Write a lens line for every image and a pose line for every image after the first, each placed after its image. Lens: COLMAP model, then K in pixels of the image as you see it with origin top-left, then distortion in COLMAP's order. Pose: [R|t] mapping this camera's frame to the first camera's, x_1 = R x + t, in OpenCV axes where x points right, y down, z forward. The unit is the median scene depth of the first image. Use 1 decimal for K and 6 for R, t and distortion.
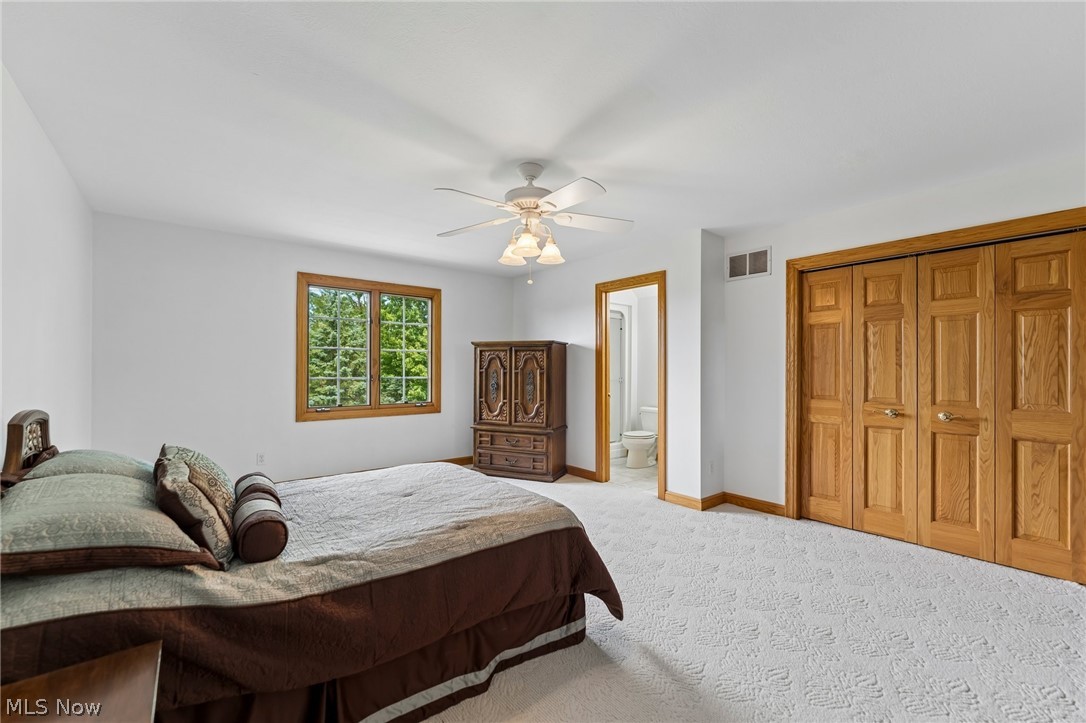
lens RADIAL K [[444.5, 0, 547.1], [0, 444.5, 364.5], [0, 0, 1]] dist [-0.000336, 0.000365]
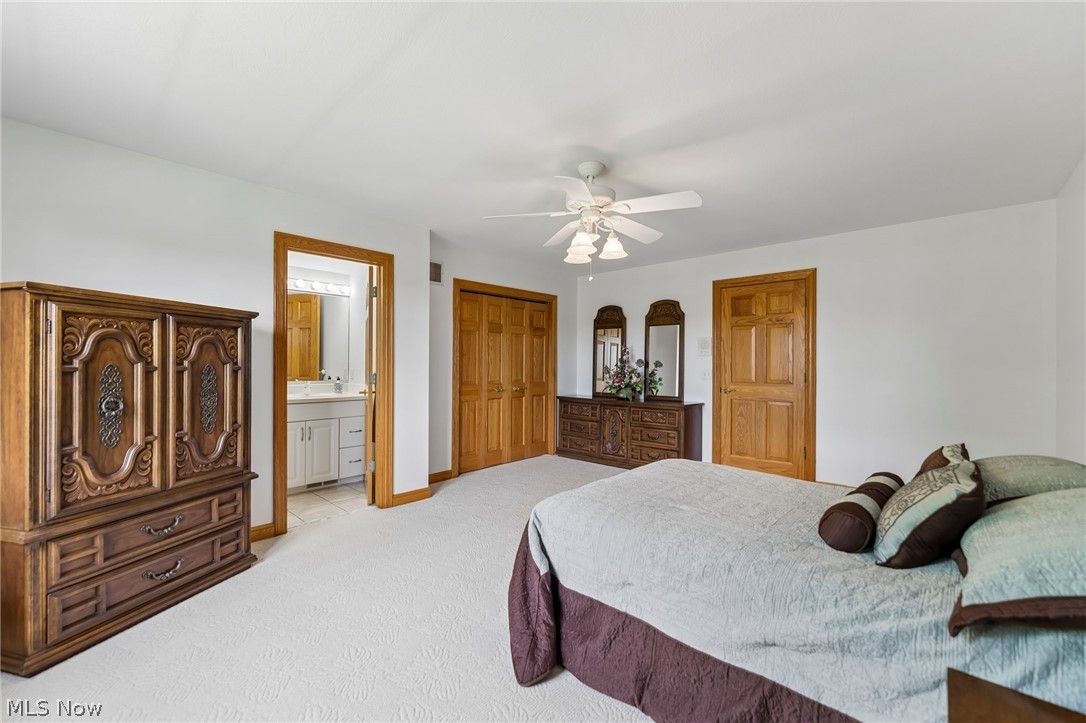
lens RADIAL K [[444.5, 0, 547.1], [0, 444.5, 364.5], [0, 0, 1]] dist [-0.000336, 0.000365]
pose [[-0.155518, -0.004703, 0.987822, -0.583159], [-0.009911, 0.999946, 0.003200, 0.006099], [-0.987783, -0.009293, -0.155556, 0.706196]]
